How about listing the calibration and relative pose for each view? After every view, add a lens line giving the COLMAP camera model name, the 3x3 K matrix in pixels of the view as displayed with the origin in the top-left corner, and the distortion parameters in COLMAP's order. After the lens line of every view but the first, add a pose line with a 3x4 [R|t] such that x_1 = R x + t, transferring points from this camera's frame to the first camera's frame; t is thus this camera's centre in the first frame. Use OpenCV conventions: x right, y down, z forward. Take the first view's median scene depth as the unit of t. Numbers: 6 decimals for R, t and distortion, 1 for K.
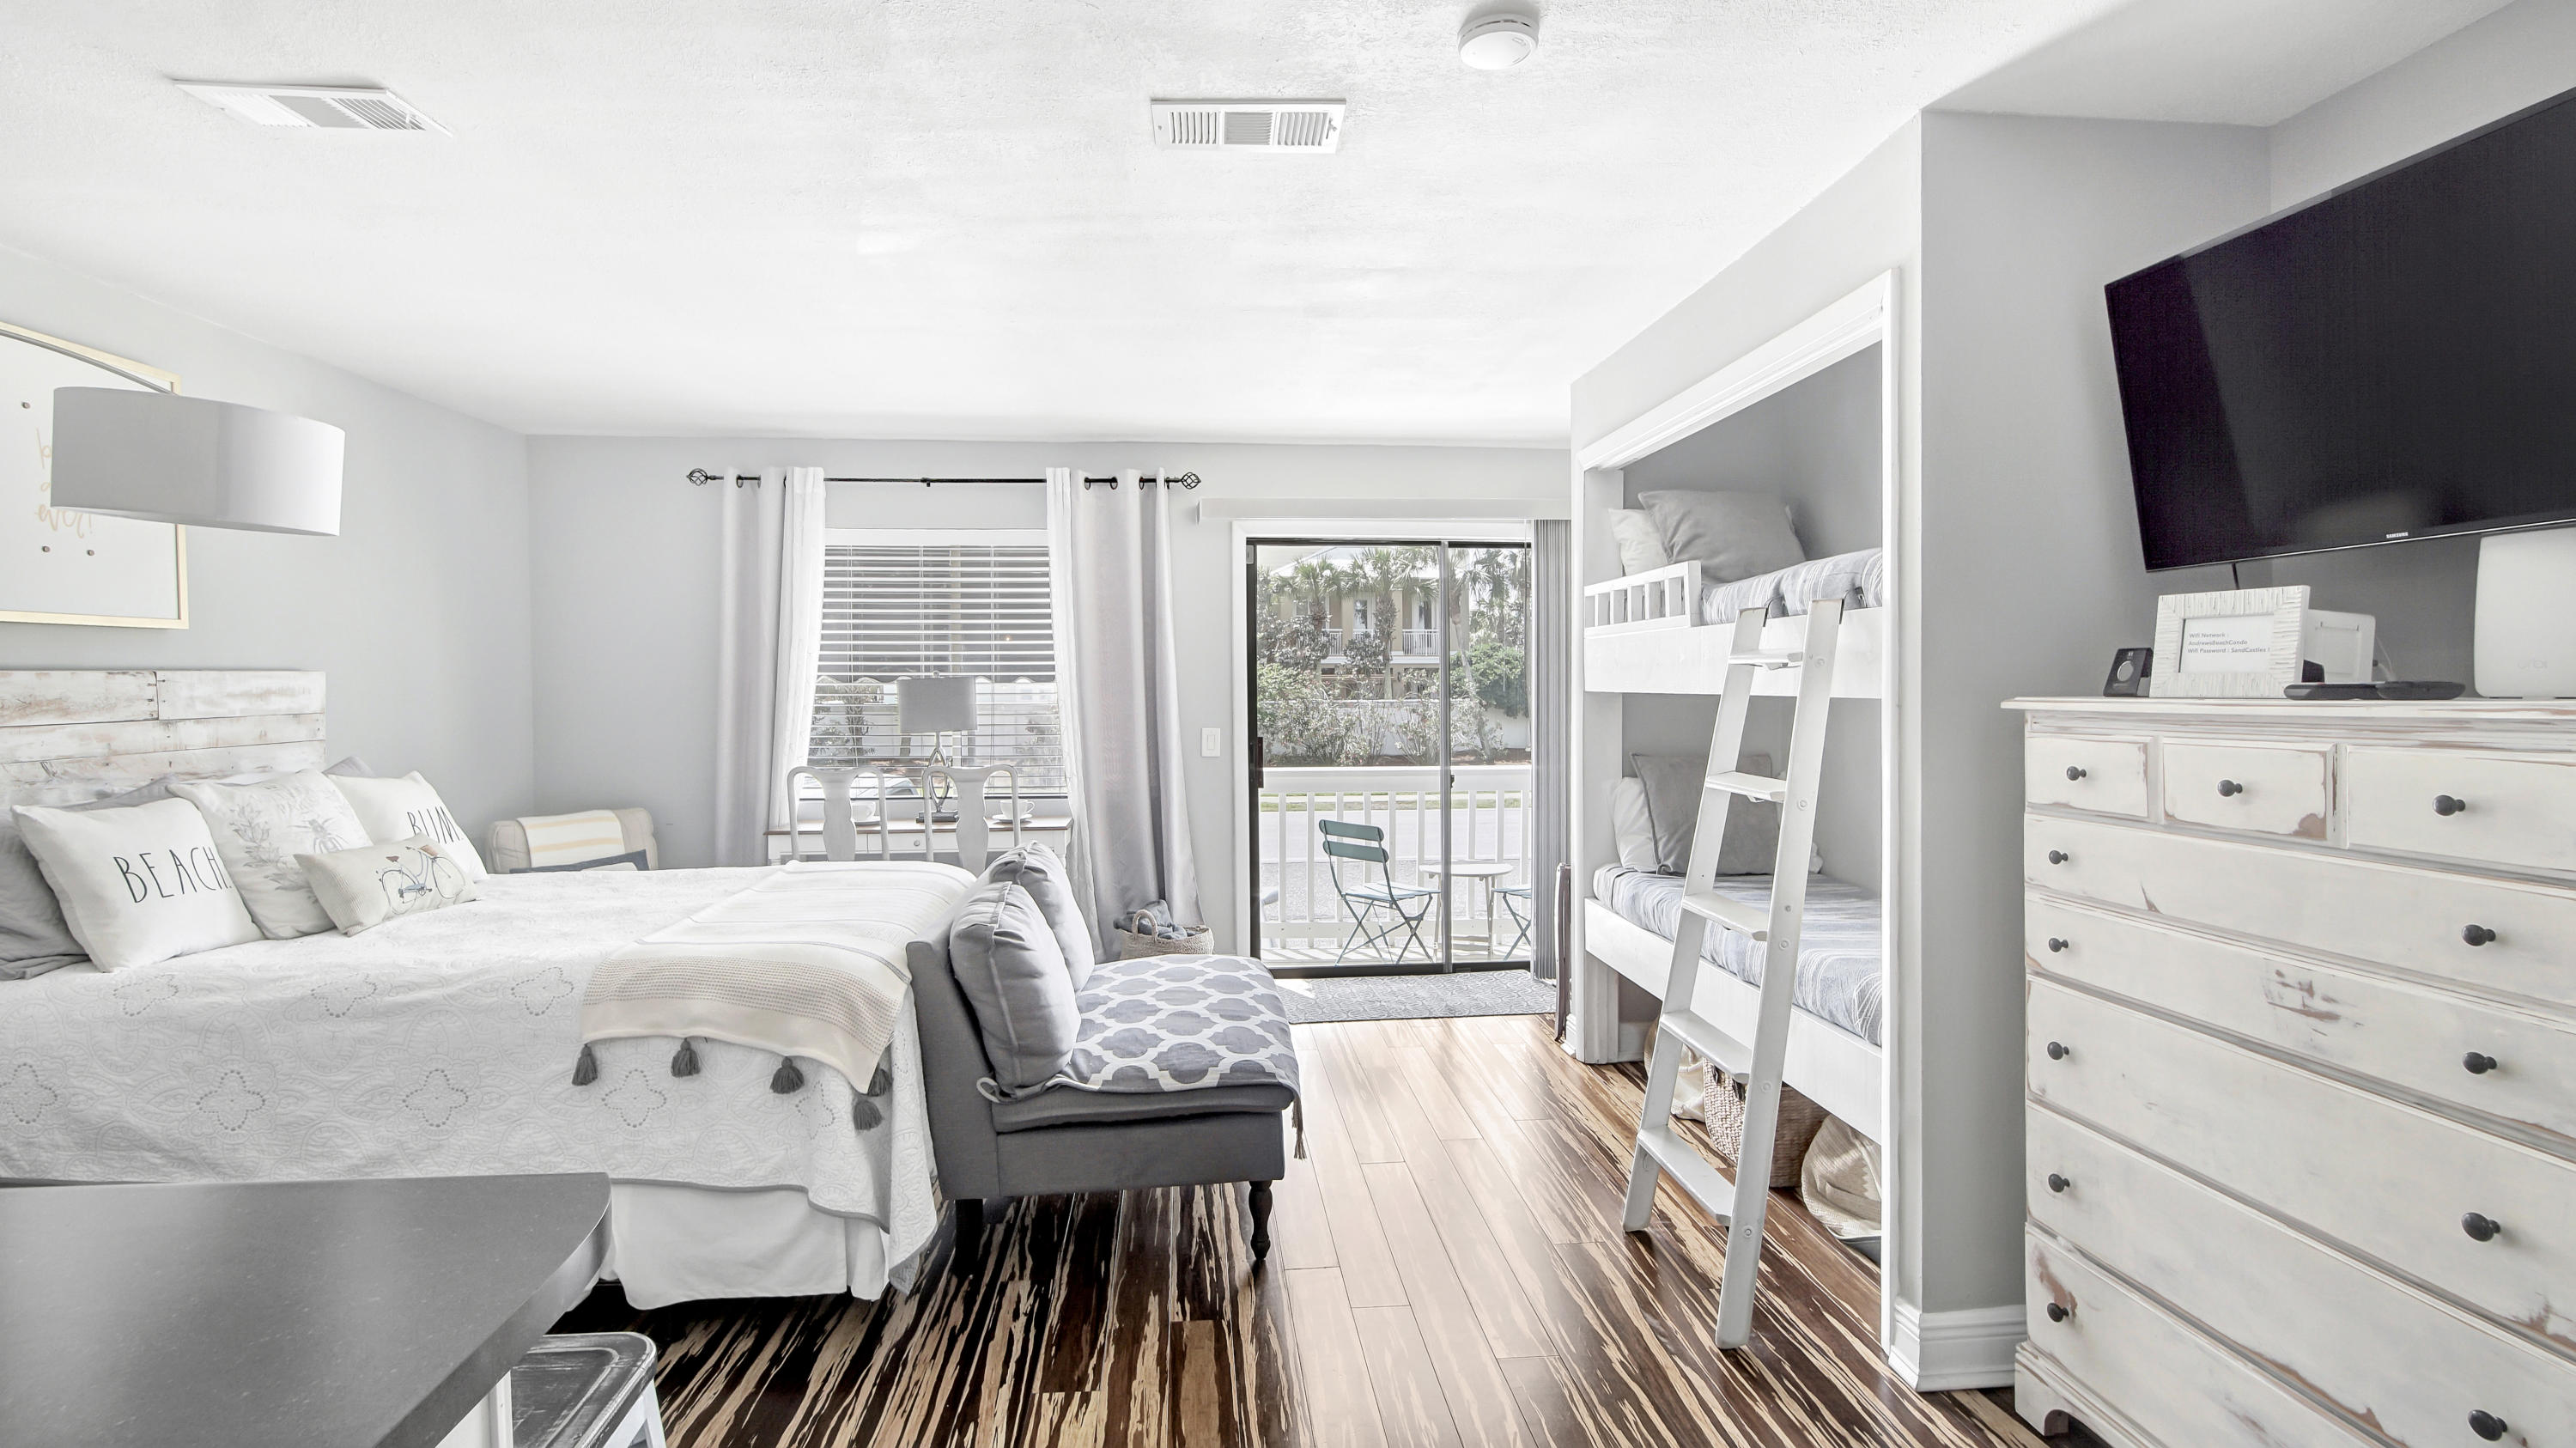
lens RADIAL K [[1228.7, 0, 1289.8], [0, 1228.7, 731.5], [0, 0, 1]] dist [-0.025292, 0.001474]
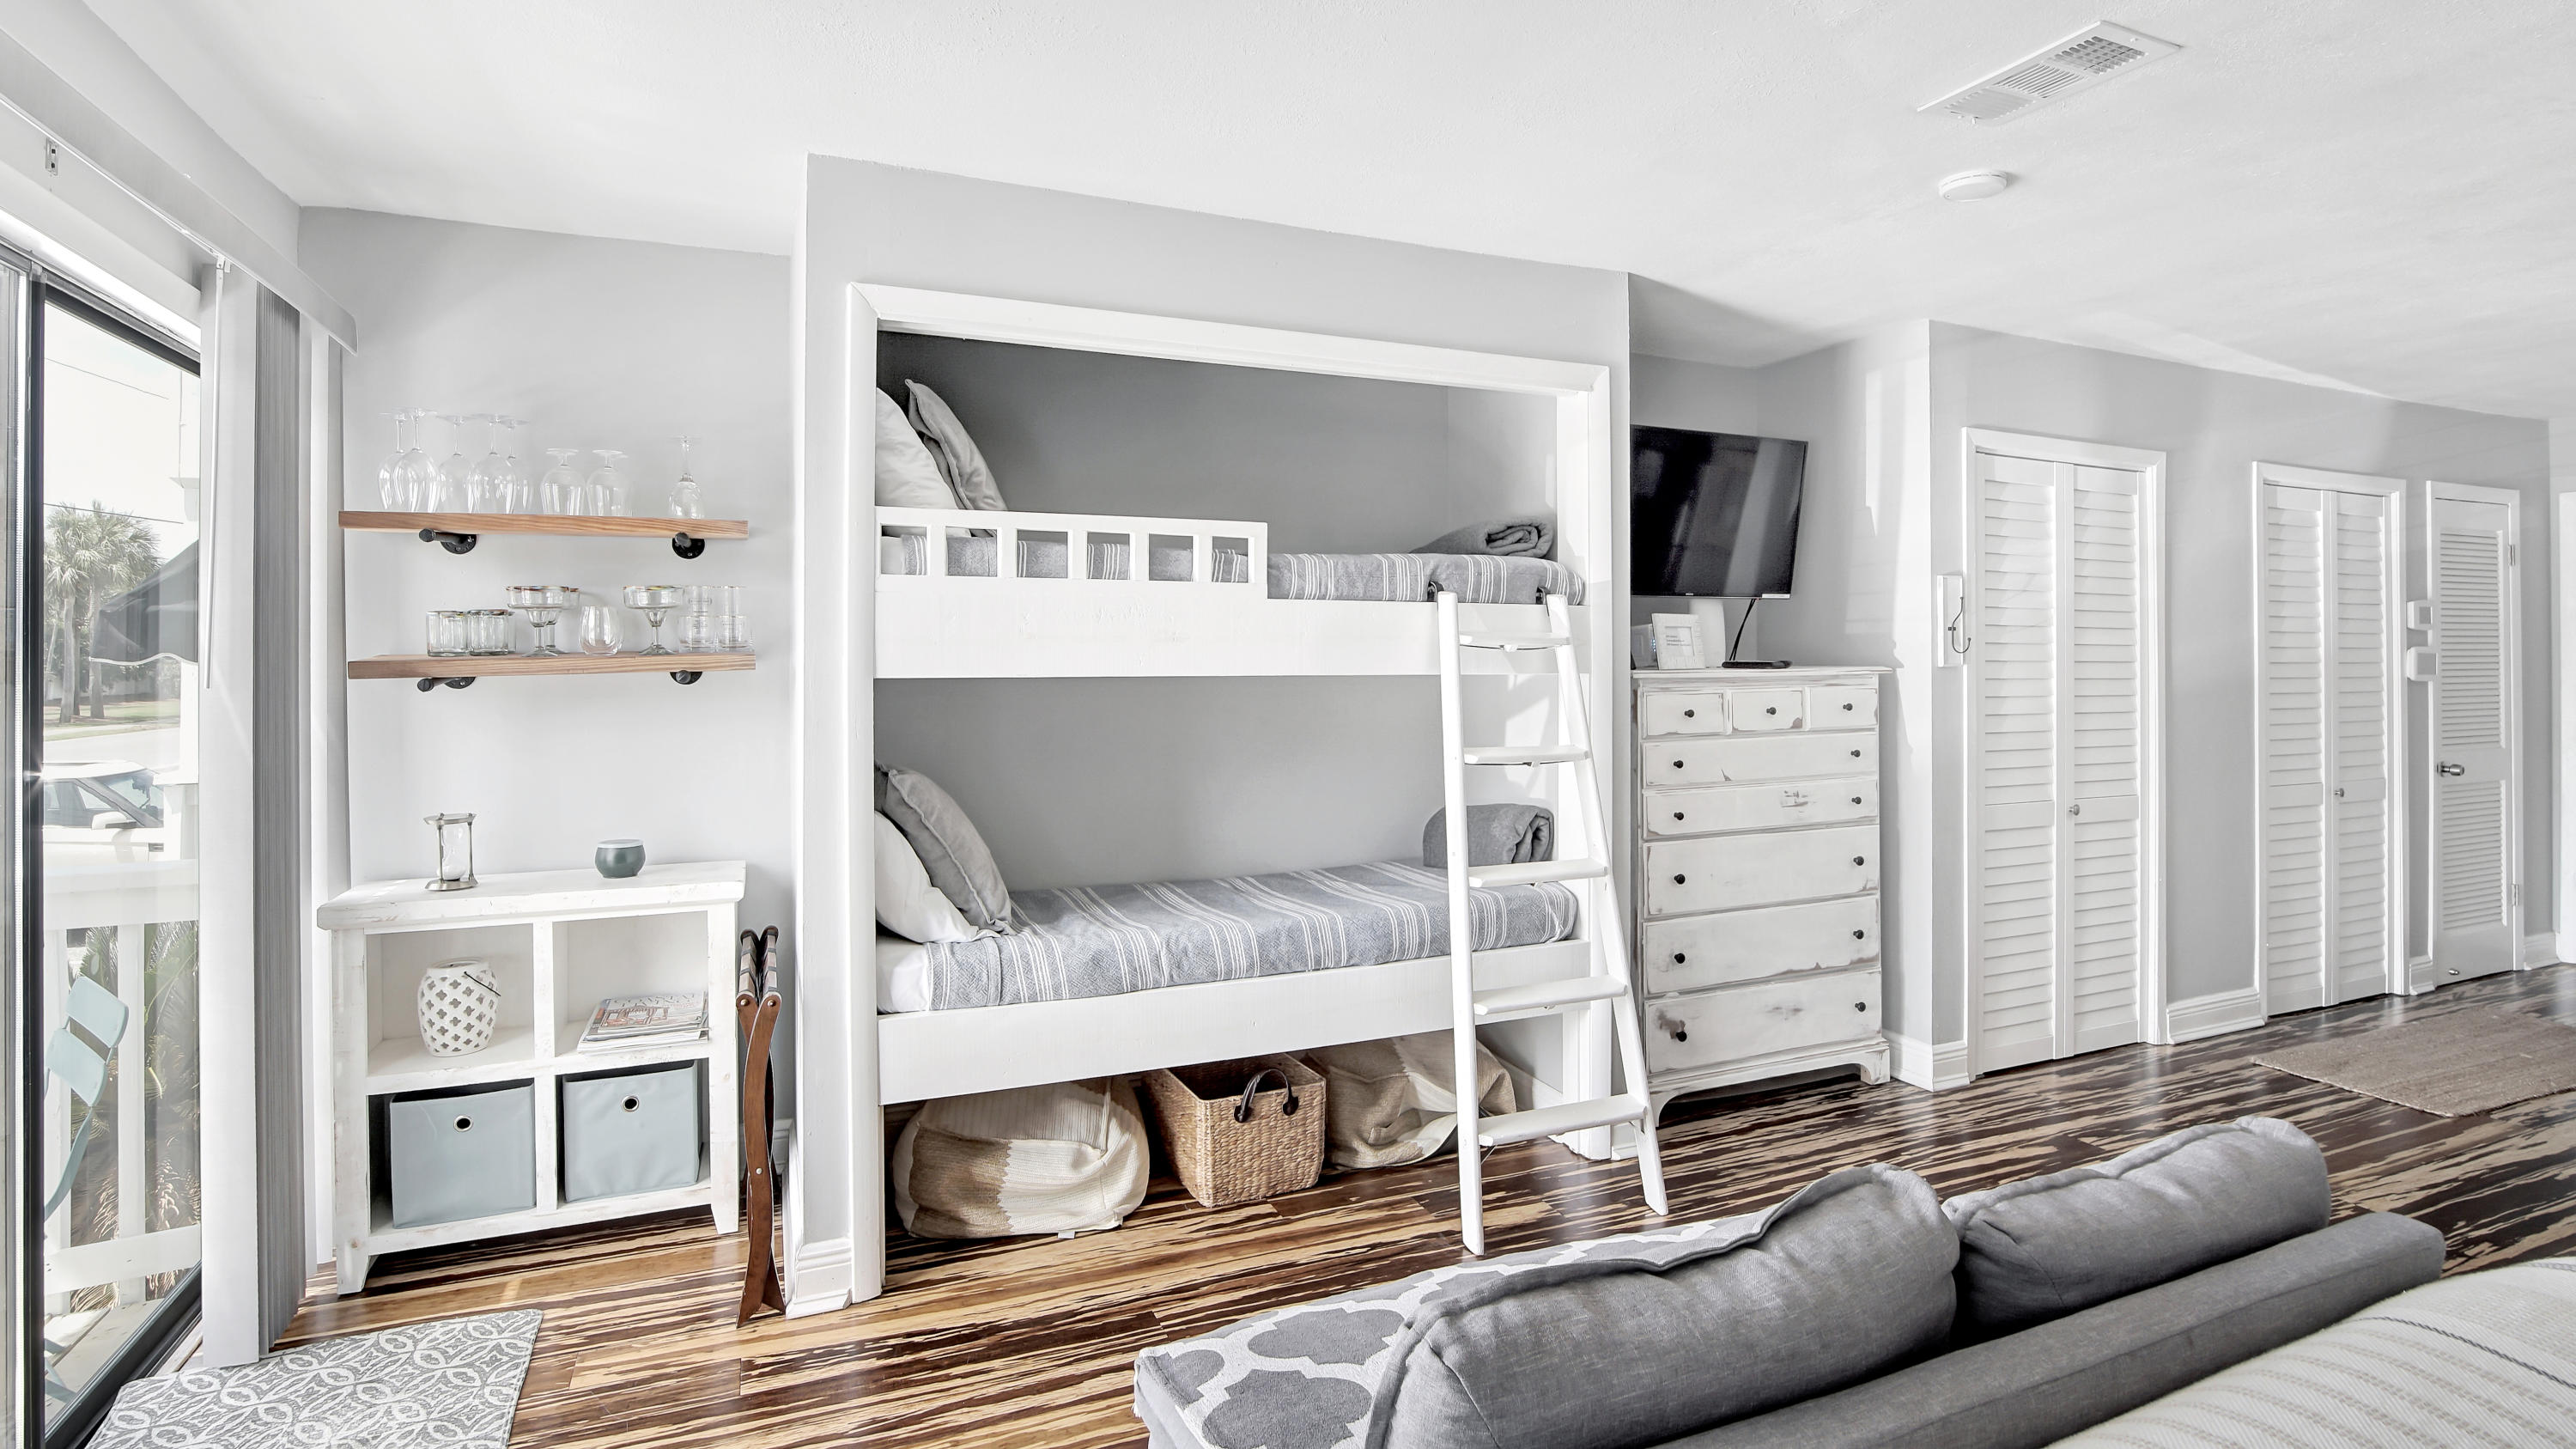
lens RADIAL K [[1200.6, 0, 1283.3], [0, 1200.6, 678.9], [0, 0, 1]] dist [-0.021860, 0.000111]
pose [[-0.323690, 0.004462, 0.946153, -0.564136], [0.043107, 0.999020, 0.010036, -0.040079], [-0.945181, 0.044034, -0.323566, 1.528025]]
